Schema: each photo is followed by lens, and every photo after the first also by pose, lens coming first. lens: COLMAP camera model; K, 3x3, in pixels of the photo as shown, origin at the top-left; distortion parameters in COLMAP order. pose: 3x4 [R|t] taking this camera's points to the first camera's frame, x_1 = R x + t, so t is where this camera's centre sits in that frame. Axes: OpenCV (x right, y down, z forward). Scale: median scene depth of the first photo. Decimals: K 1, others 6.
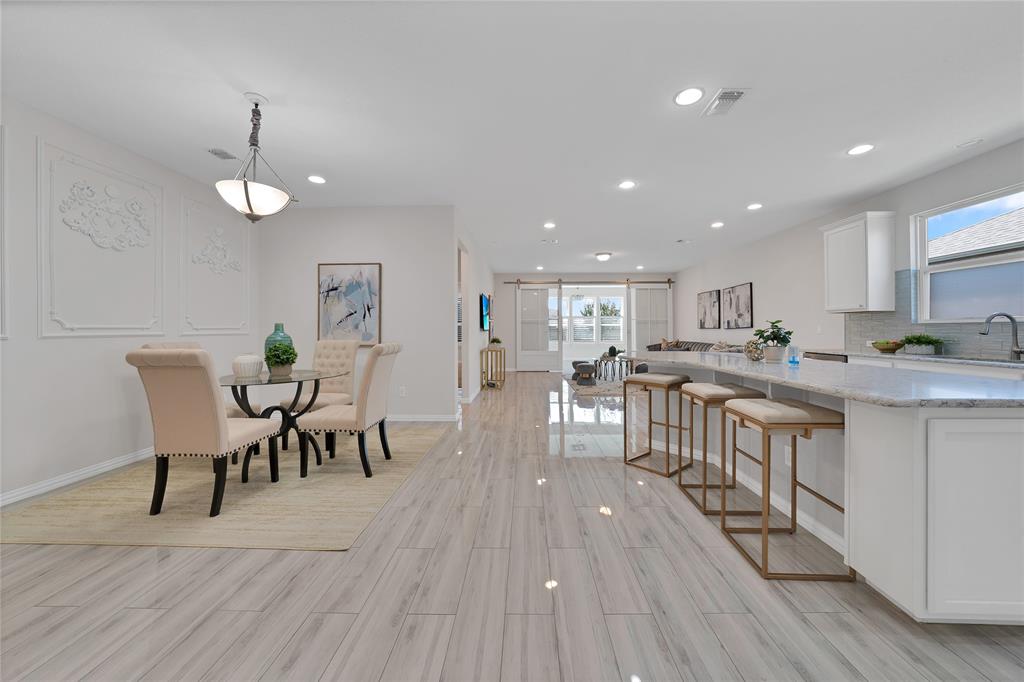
lens RADIAL K [[361.8, 0, 518.4], [0, 361.8, 326.4], [0, 0, 1]] dist [-0.032814, 0.007465]
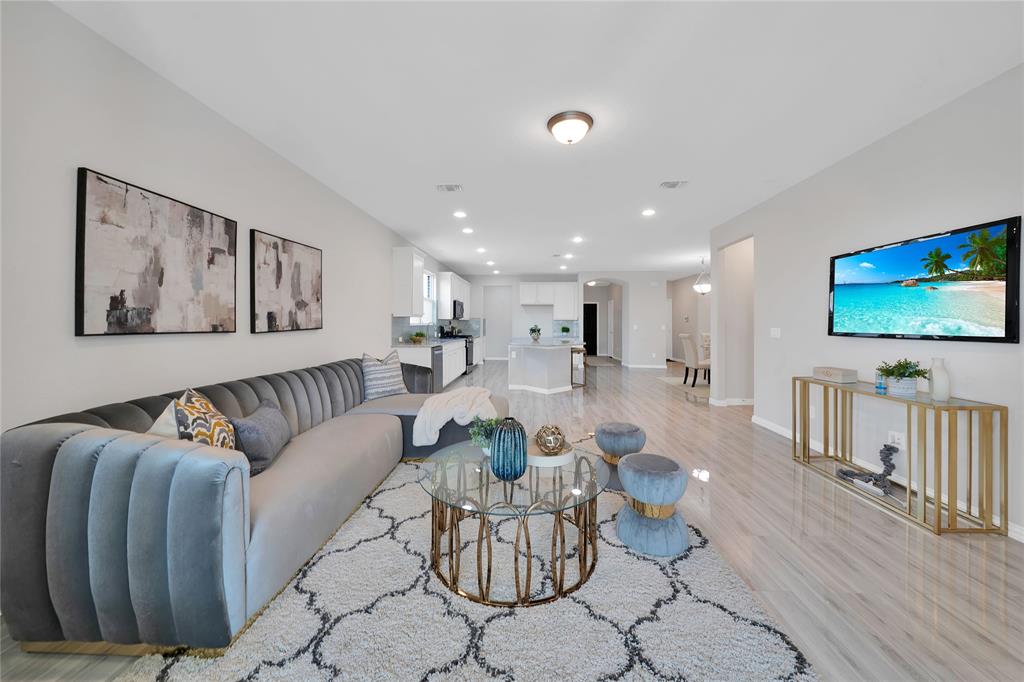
lens RADIAL K [[361.8, 0, 518.4], [0, 361.8, 326.4], [0, 0, 1]] dist [-0.032814, 0.007465]
pose [[-0.999809, -0.003135, 0.019277, 0.490681], [-0.003240, 0.999980, -0.005424, 0.002671], [-0.019260, -0.005486, -0.999799, 2.391568]]
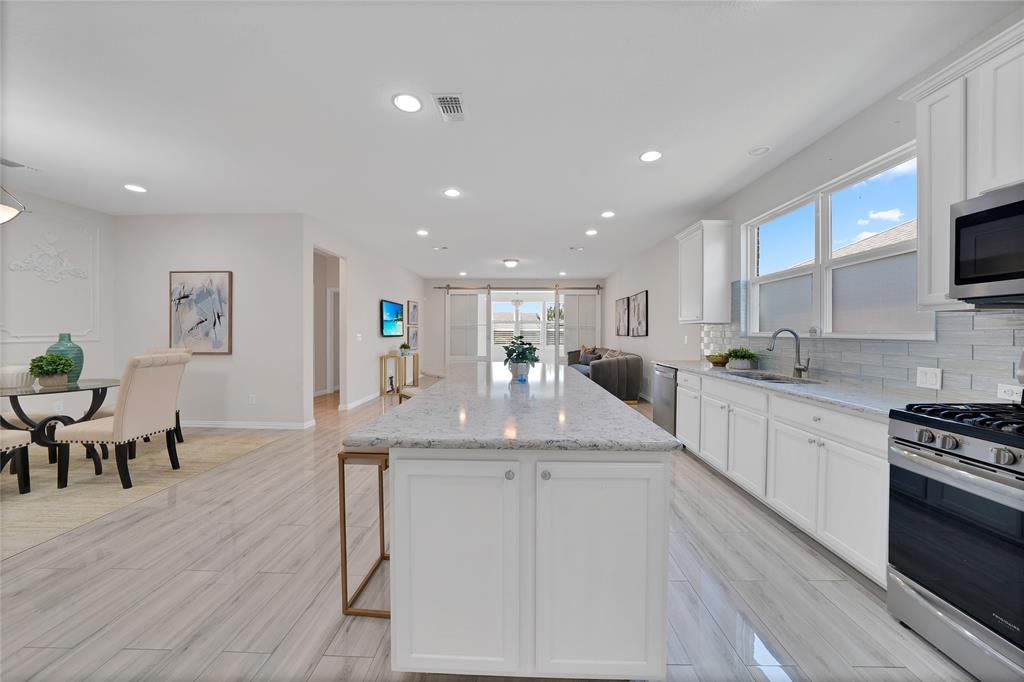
lens RADIAL K [[356.1, 0, 513.2], [0, 356.1, 331.3], [0, 0, 1]] dist [-0.031539, 0.006906]
pose [[0.999974, 0.006871, -0.002244, 0.434199], [-0.006853, 0.999944, 0.008036, -0.022221], [0.002299, -0.008021, 0.999965, 0.025789]]
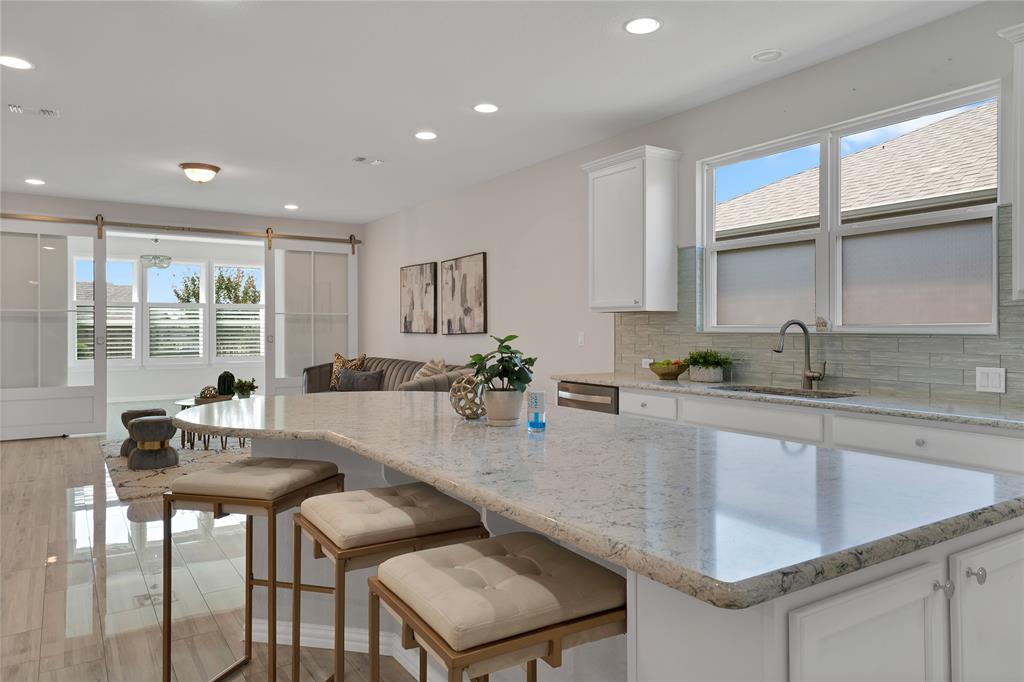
lens RADIAL K [[678.1, 0, 515.2], [0, 678.1, 324.3], [0, 0, 1]] dist [0.027494, 0.000582]
pose [[0.821961, 0.003763, 0.569531, 0.136301], [-0.006292, 0.999977, 0.002475, -0.020373], [-0.569509, -0.005618, 0.821966, 0.158548]]
